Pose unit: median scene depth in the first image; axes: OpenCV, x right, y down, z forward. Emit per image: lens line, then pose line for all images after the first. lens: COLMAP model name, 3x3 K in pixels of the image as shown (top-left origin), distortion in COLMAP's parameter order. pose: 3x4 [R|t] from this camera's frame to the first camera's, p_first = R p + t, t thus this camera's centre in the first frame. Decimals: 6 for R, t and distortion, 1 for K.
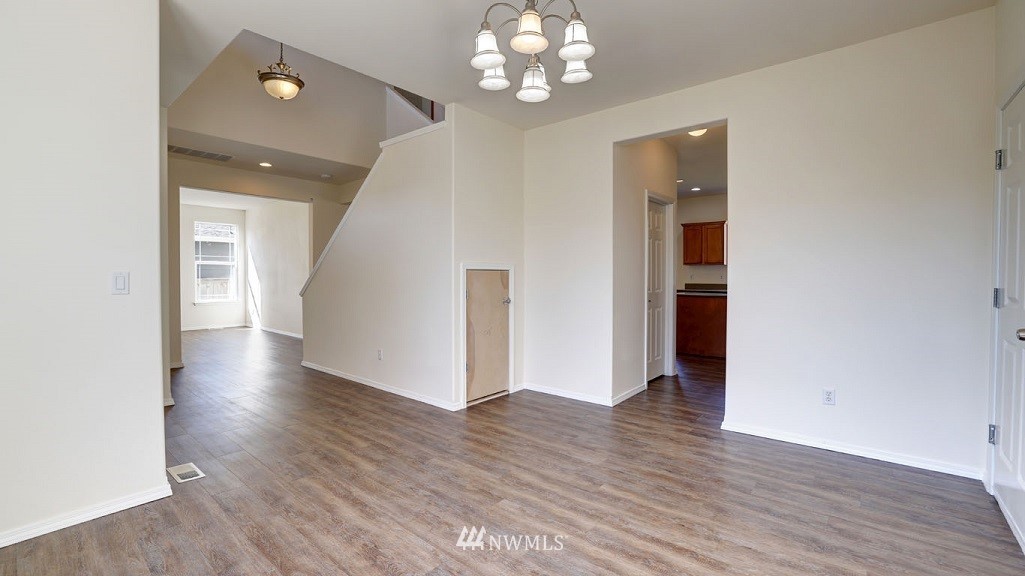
lens RADIAL K [[439.6, 0, 514.7], [0, 439.6, 285.8], [0, 0, 1]] dist [-0.041783, 0.013418]
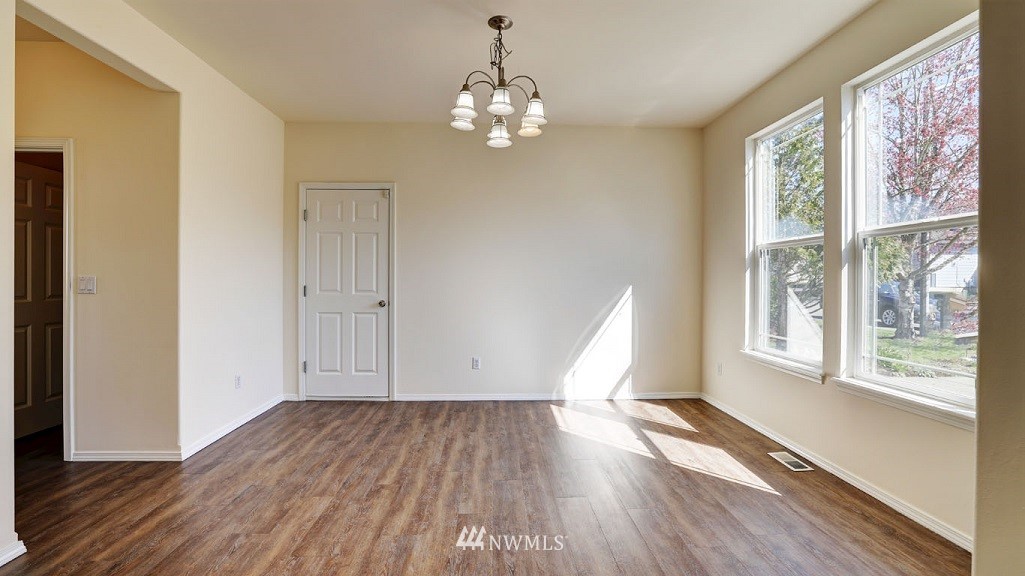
lens RADIAL K [[439.6, 0, 509.7], [0, 439.6, 284.5], [0, 0, 1]] dist [-0.041783, 0.013418]
pose [[-0.670469, -0.009902, 0.741871, -0.689786], [0.012912, 0.999604, 0.025011, -0.028112], [-0.741825, 0.026348, -0.670076, 1.333160]]
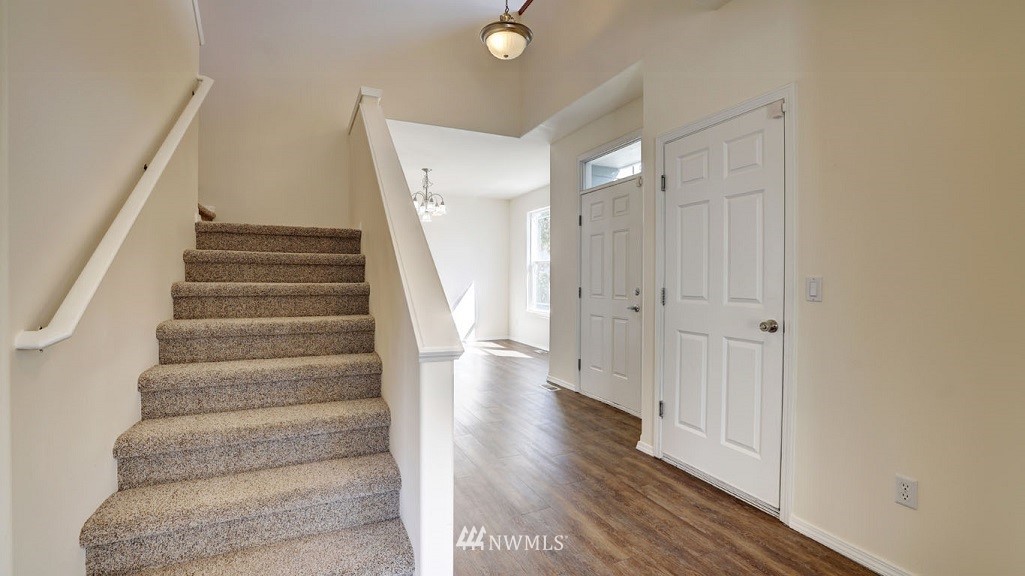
lens RADIAL K [[439.6, 0, 508.0], [0, 439.6, 284.2], [0, 0, 1]] dist [-0.041783, 0.013418]
pose [[-0.910108, -0.000244, 0.414370, -1.248088], [0.015875, 0.999245, 0.035456, -0.060832], [-0.414066, 0.038847, -0.909418, 2.528418]]
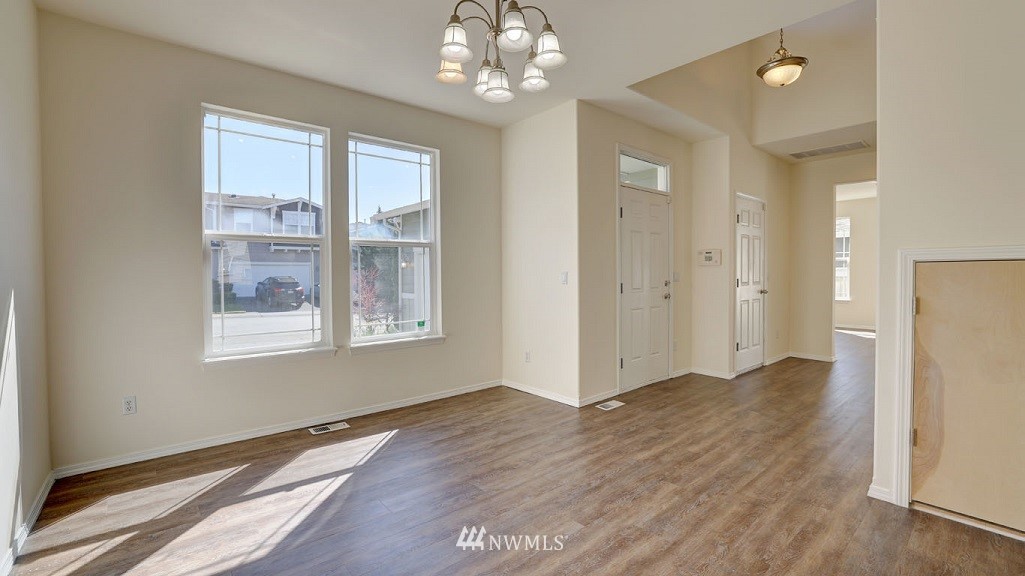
lens RADIAL K [[439.6, 0, 510.8], [0, 439.6, 281.8], [0, 0, 1]] dist [-0.041783, 0.013418]
pose [[-0.169209, 0.018339, -0.985410, 0.745380], [-0.018249, 0.999597, 0.021736, -0.020488], [0.985411, 0.021661, -0.168806, 0.857845]]
